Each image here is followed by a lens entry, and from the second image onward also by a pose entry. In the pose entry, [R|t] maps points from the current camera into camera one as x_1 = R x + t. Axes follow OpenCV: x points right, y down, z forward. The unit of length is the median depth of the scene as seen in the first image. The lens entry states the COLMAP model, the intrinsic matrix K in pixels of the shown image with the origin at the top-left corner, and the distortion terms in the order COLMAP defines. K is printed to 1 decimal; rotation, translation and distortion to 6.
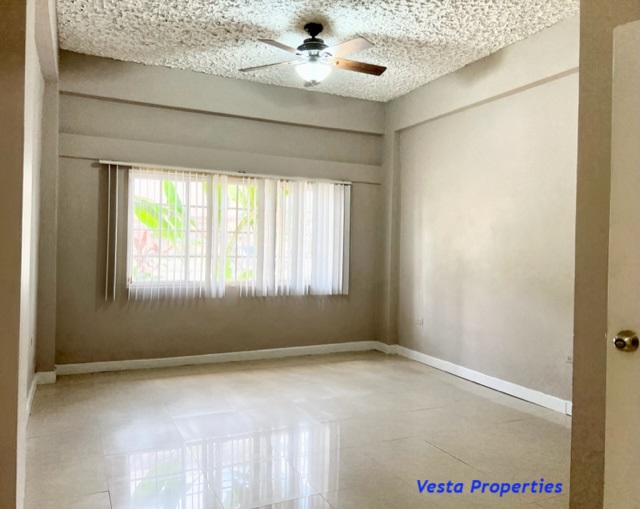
lens RADIAL K [[543.1, 0, 318.4], [0, 543.1, 252.4], [0, 0, 1]] dist [0.065225, -0.011618]
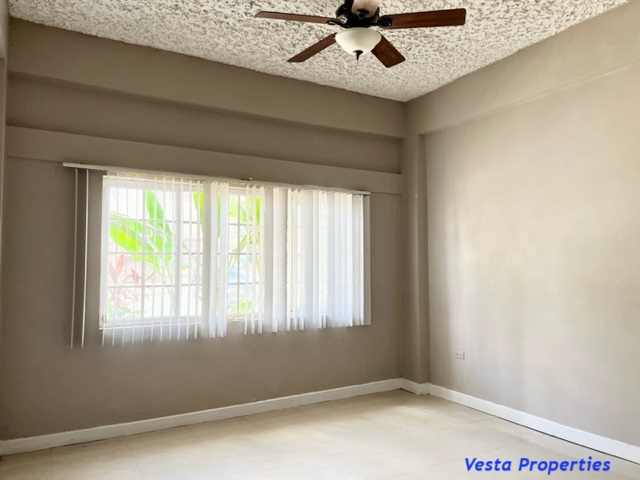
lens RADIAL K [[492.1, 0, 321.7], [0, 492.1, 244.8], [0, 0, 1]] dist [0.012942, 0.008741]
pose [[0.994968, -0.018372, 0.098498, -0.101232], [0.023314, 0.998514, -0.049257, -0.011915], [-0.097447, 0.051305, 0.993917, 0.263543]]
